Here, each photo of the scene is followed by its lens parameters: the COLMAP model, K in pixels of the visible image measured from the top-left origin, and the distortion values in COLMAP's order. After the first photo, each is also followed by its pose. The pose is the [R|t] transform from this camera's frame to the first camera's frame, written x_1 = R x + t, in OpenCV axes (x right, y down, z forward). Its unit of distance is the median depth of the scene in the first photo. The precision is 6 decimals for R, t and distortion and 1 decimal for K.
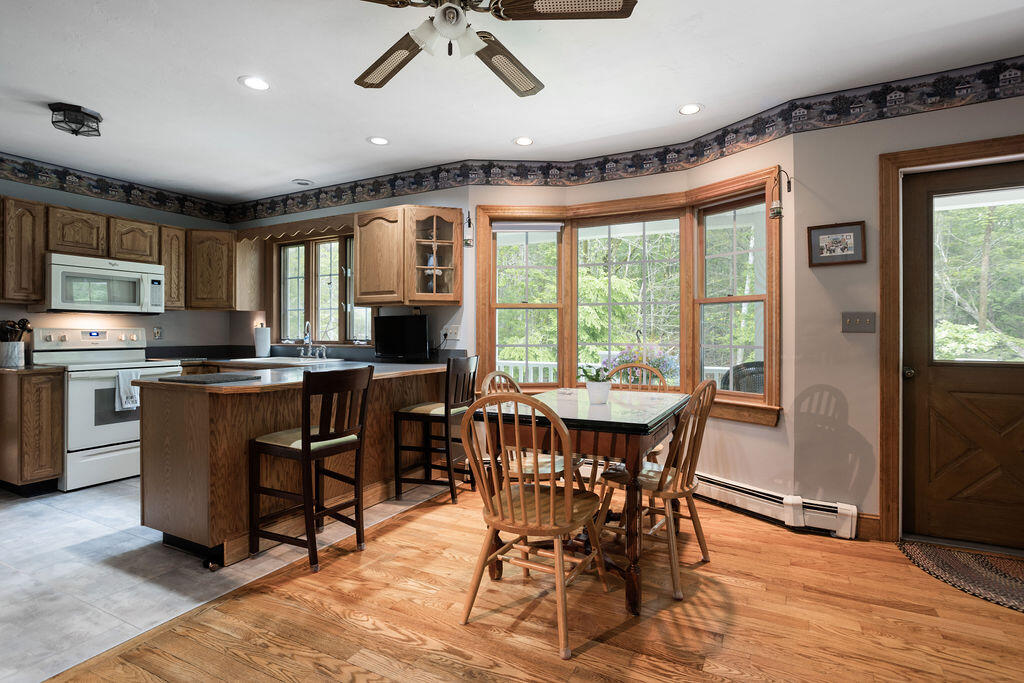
lens RADIAL K [[517.3, 0, 530.2], [0, 517.3, 333.1], [0, 0, 1]] dist [-0.033699, 0.023025]
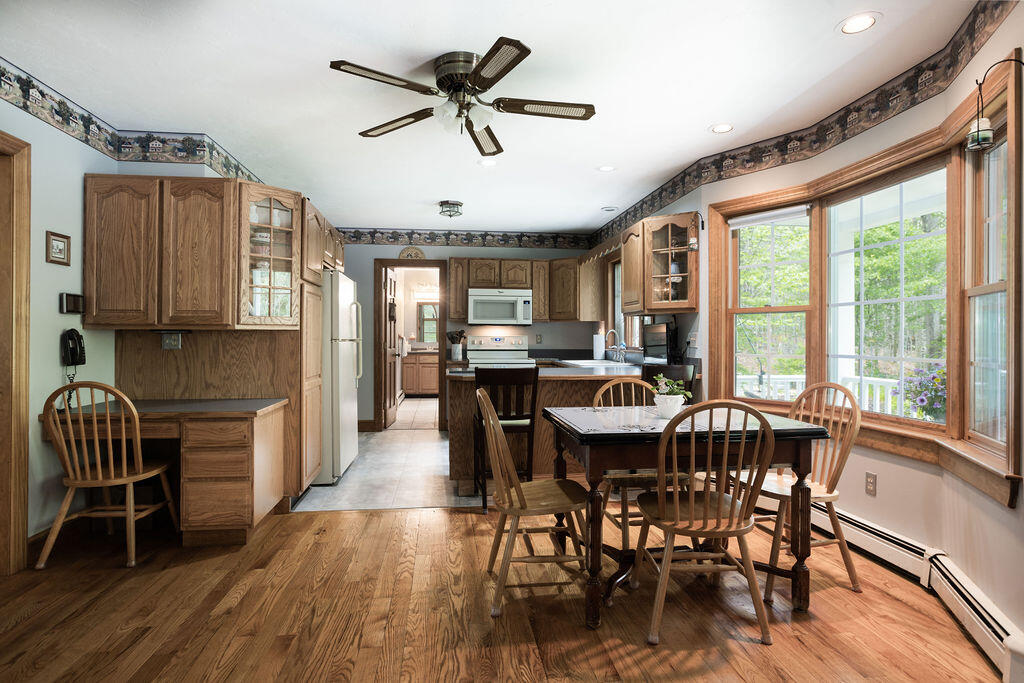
lens RADIAL K [[554.6, 0, 511.0], [0, 554.6, 335.5], [0, 0, 1]] dist [-0.025265, 0.007280]
pose [[0.548476, 0.000304, -0.836166, 0.530778], [-0.005486, 0.999980, -0.003235, -0.004864], [0.836148, 0.006361, 0.548467, 0.150459]]
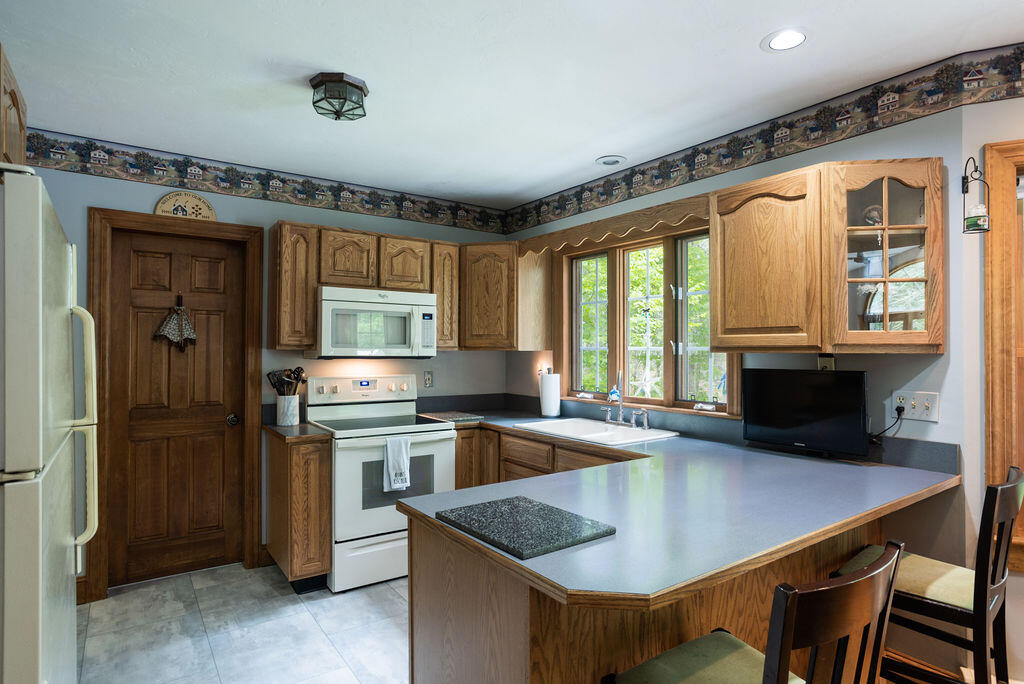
lens RADIAL K [[554.6, 0, 499.0], [0, 554.6, 343.5], [0, 0, 1]] dist [-0.025265, 0.007280]
pose [[0.880256, 0.001032, -0.474499, -0.258231], [-0.003960, 0.999979, -0.005172, -0.058342], [0.474483, 0.006432, 0.880241, 0.338841]]
